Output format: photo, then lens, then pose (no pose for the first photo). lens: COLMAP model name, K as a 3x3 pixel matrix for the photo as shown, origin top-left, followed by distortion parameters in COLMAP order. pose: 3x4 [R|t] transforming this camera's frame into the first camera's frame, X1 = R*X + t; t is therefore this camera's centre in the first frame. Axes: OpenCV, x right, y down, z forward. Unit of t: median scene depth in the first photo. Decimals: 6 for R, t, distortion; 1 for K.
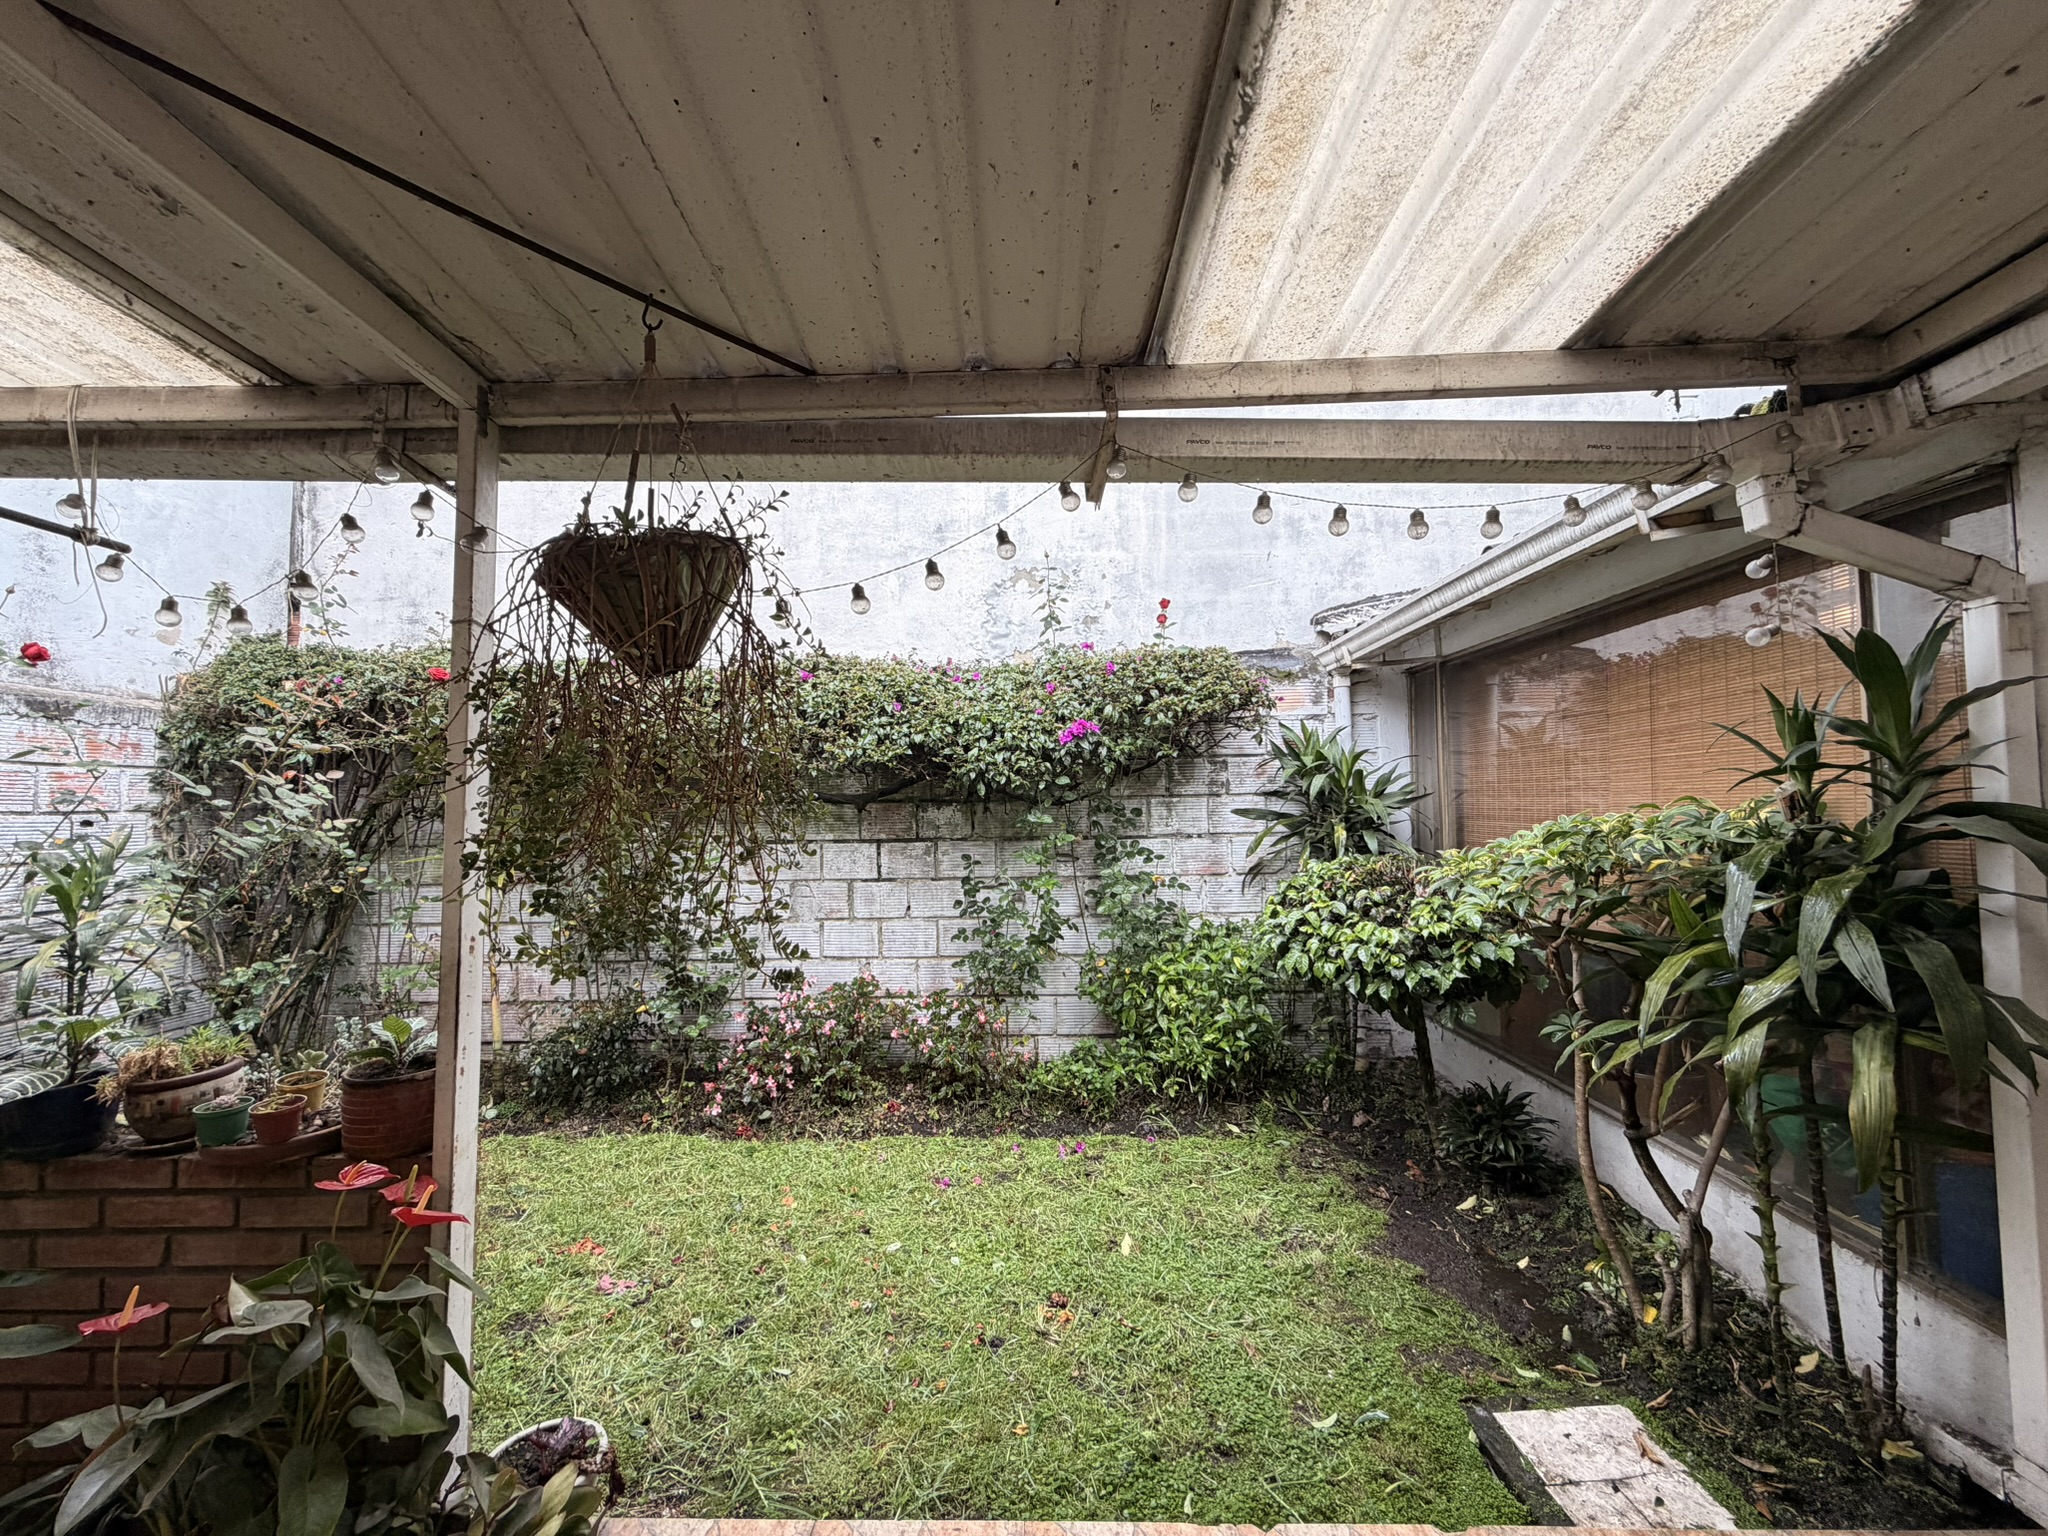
lens RADIAL K [[818.5, 0, 1022.7], [0, 818.5, 771.6], [0, 0, 1]] dist [-0.000008, 0.000166]
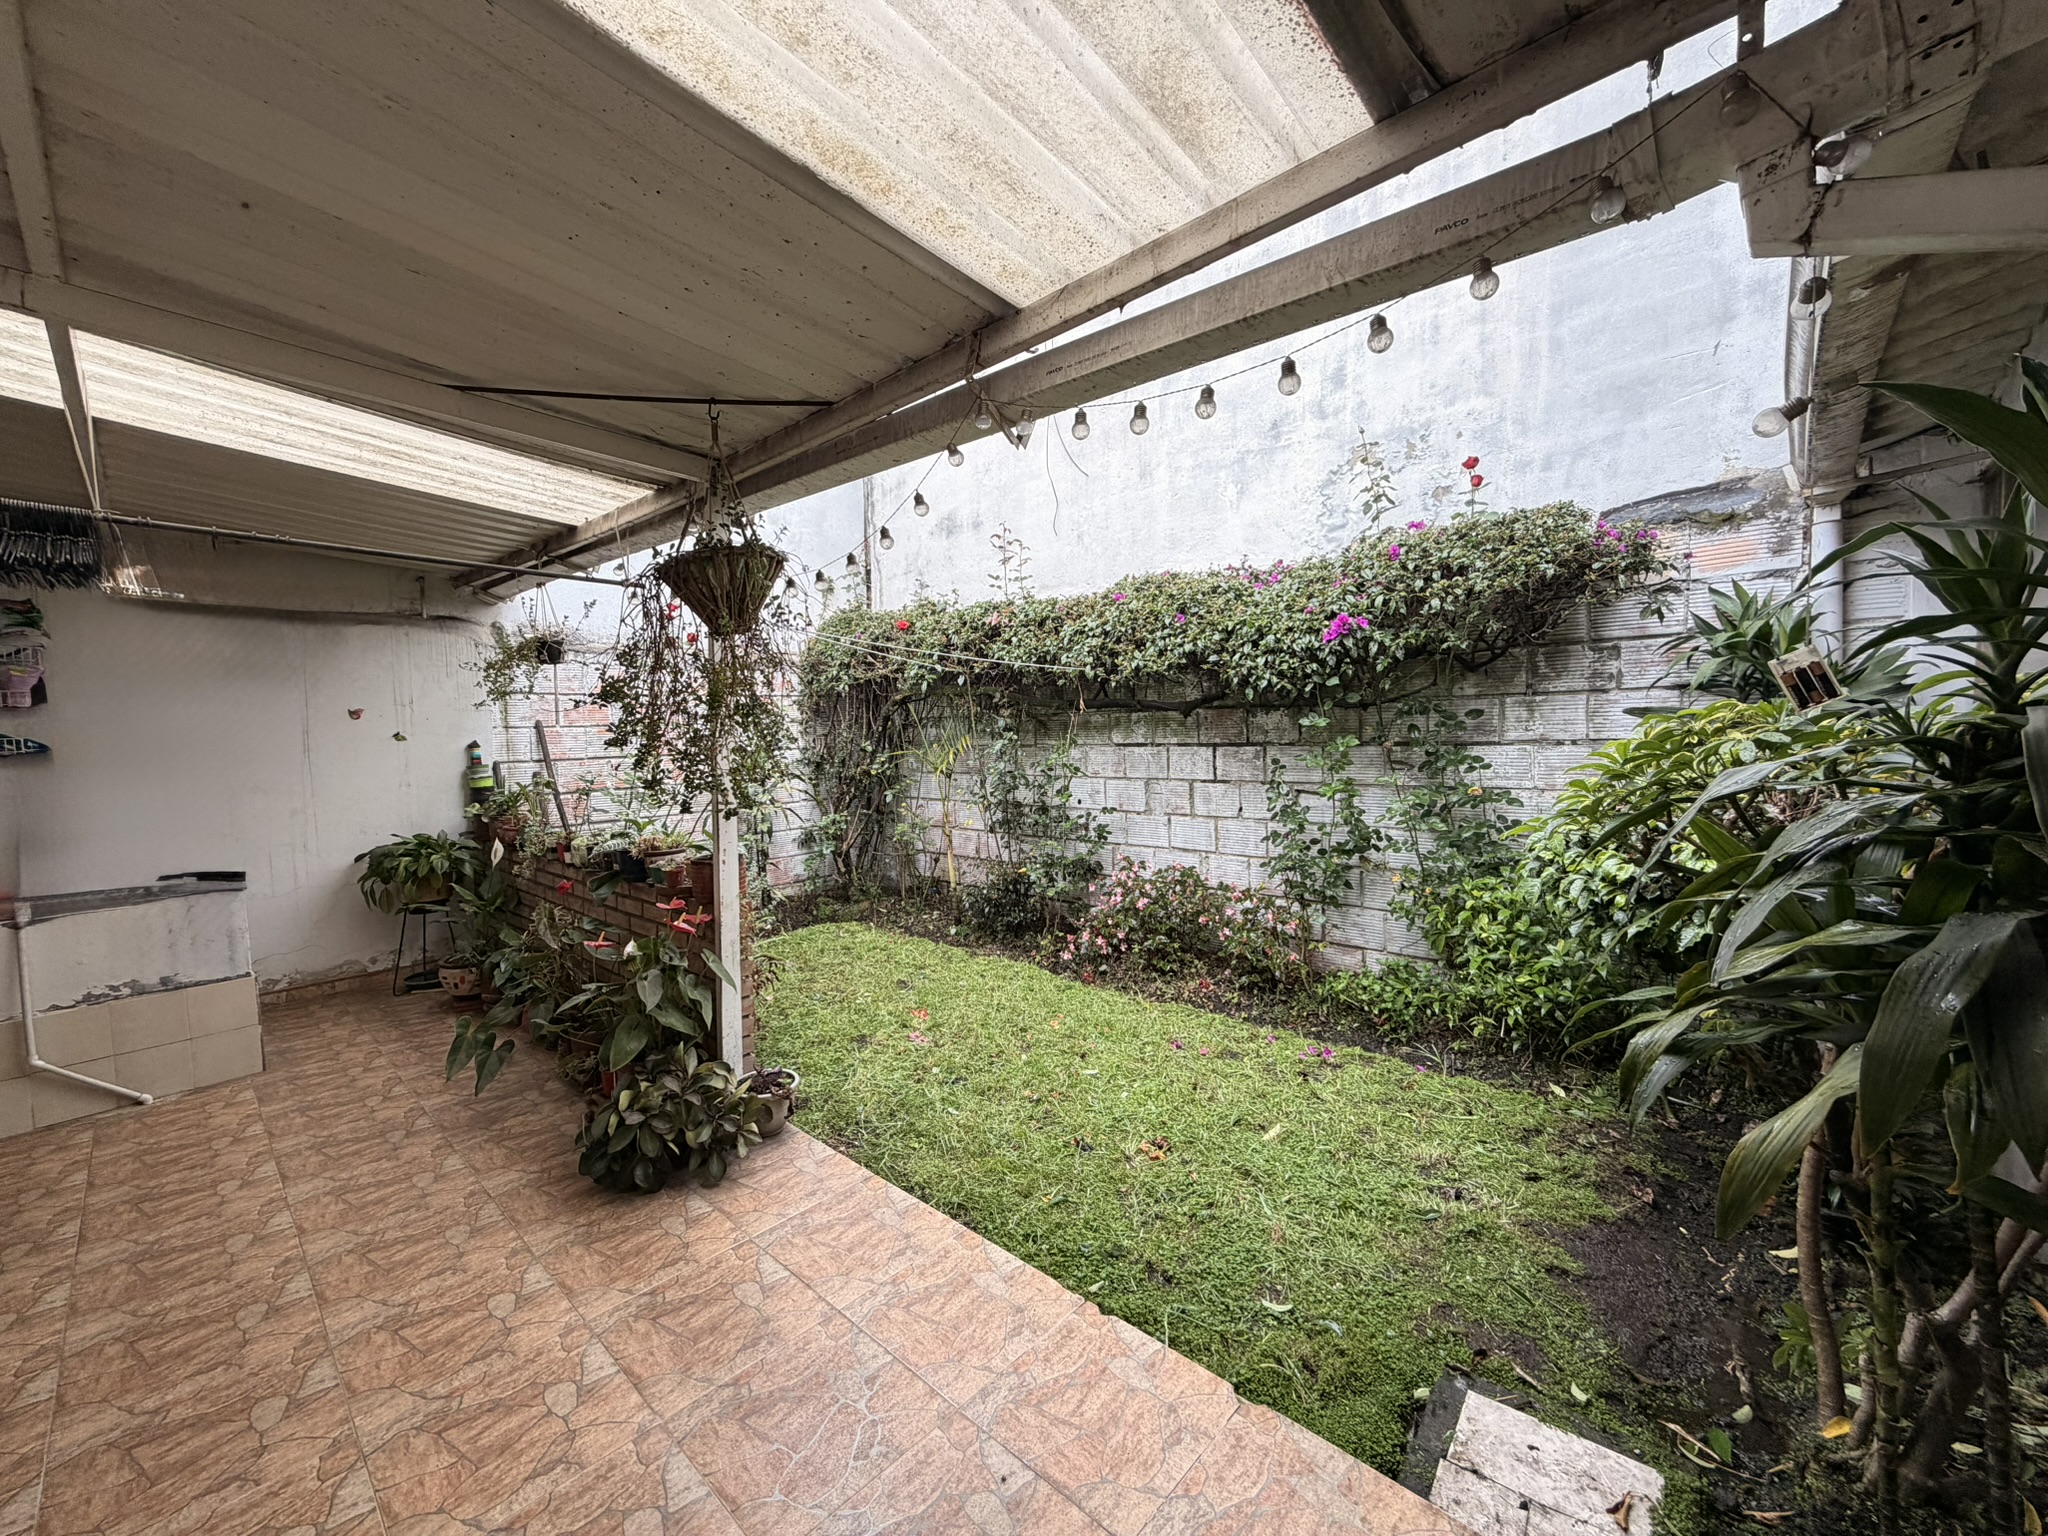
lens RADIAL K [[818.5, 0, 1019.7], [0, 818.5, 772.1], [0, 0, 1]] dist [-0.000008, 0.000166]
pose [[0.744508, 0.032036, -0.666845, 0.397487], [0.041977, 0.994625, 0.094649, 0.009893], [0.666293, -0.098459, 0.739162, 0.047275]]
